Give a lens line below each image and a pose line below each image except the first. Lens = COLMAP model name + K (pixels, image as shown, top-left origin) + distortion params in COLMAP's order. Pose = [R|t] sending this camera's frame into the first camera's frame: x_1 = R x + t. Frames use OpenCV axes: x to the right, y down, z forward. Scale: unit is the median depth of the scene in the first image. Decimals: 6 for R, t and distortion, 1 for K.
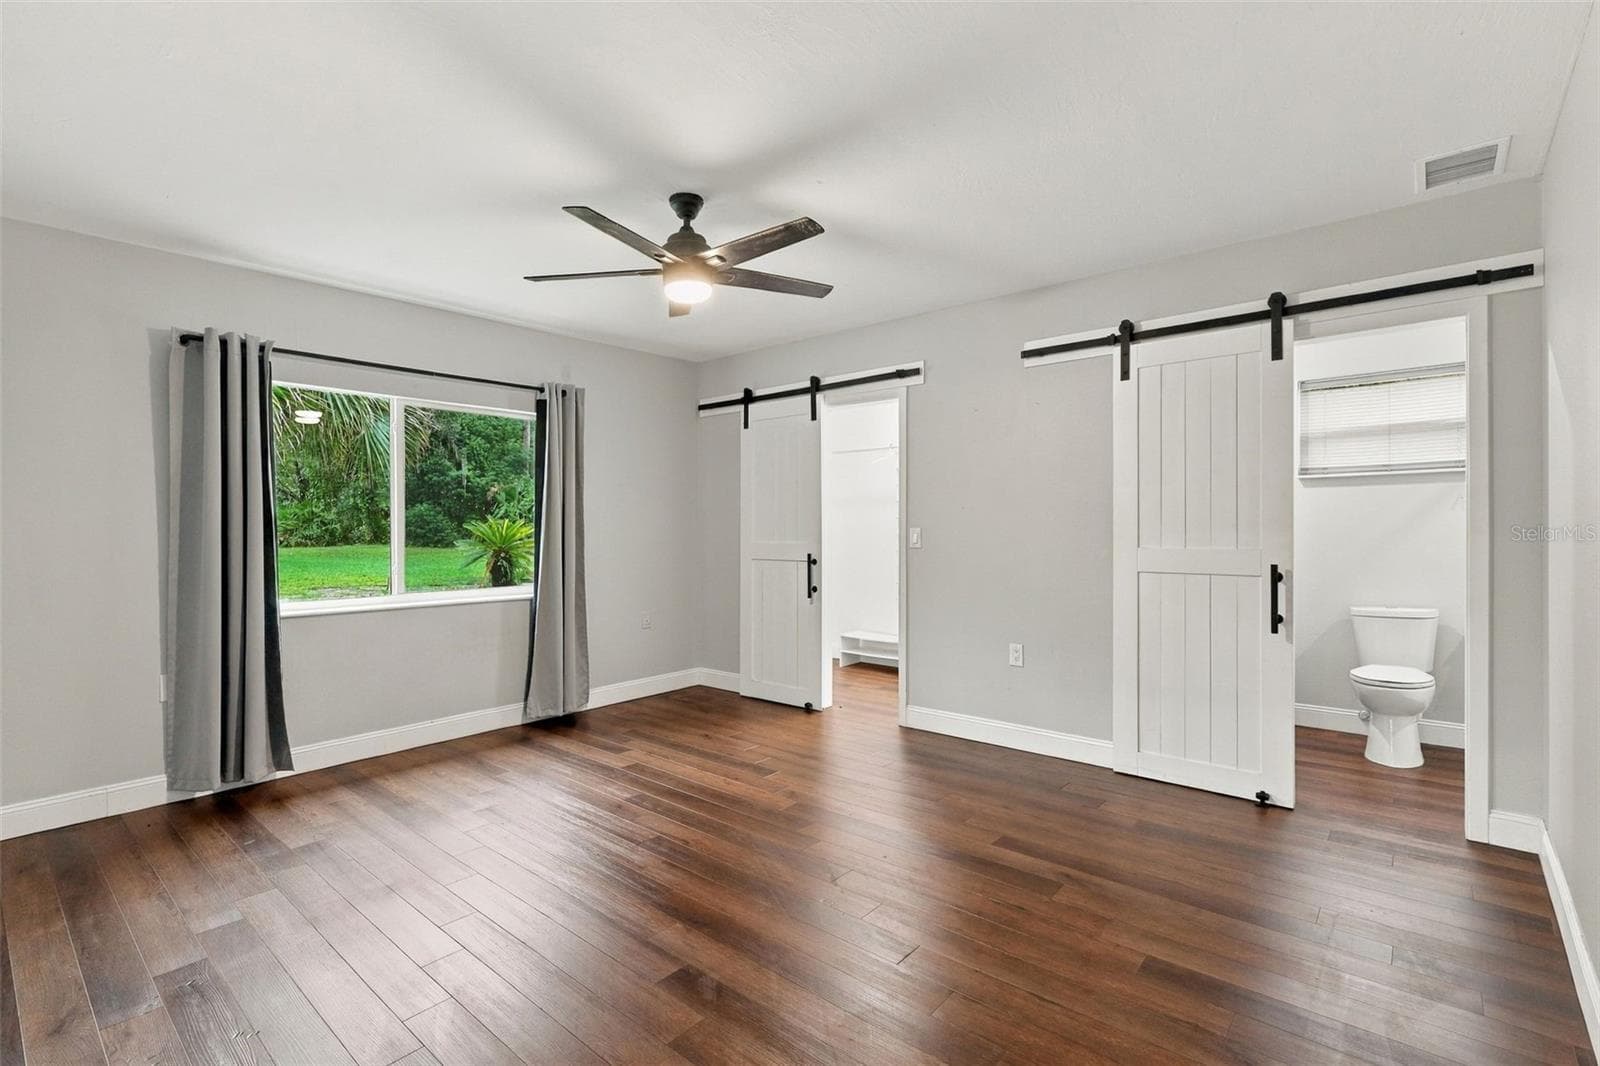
lens RADIAL K [[705.4, 0, 801.6], [0, 705.4, 538.5], [0, 0, 1]] dist [0.001067, 0.000069]
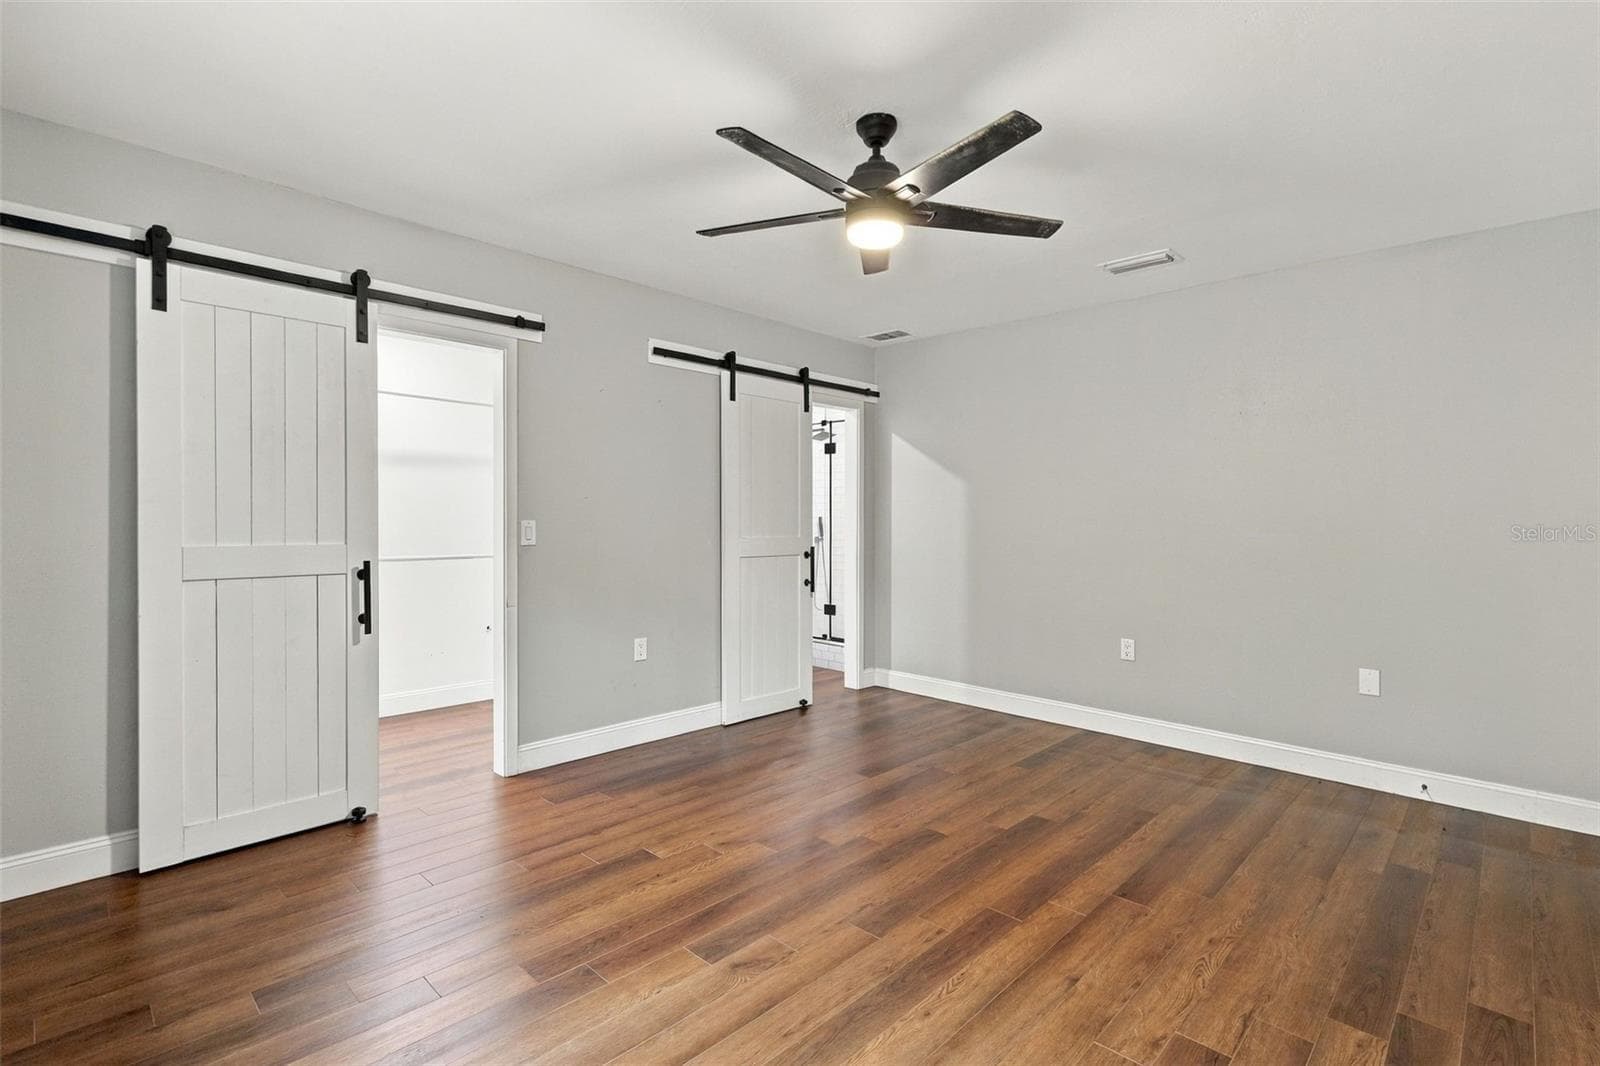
lens RADIAL K [[769.8, 0, 802.1], [0, 769.8, 500.1], [0, 0, 1]] dist [0.001356, 0.000486]
pose [[0.061159, 0.019709, 0.997933, -0.766814], [-0.002368, 0.999805, -0.019601, -0.023447], [-0.998125, -0.001165, 0.061193, 0.711336]]
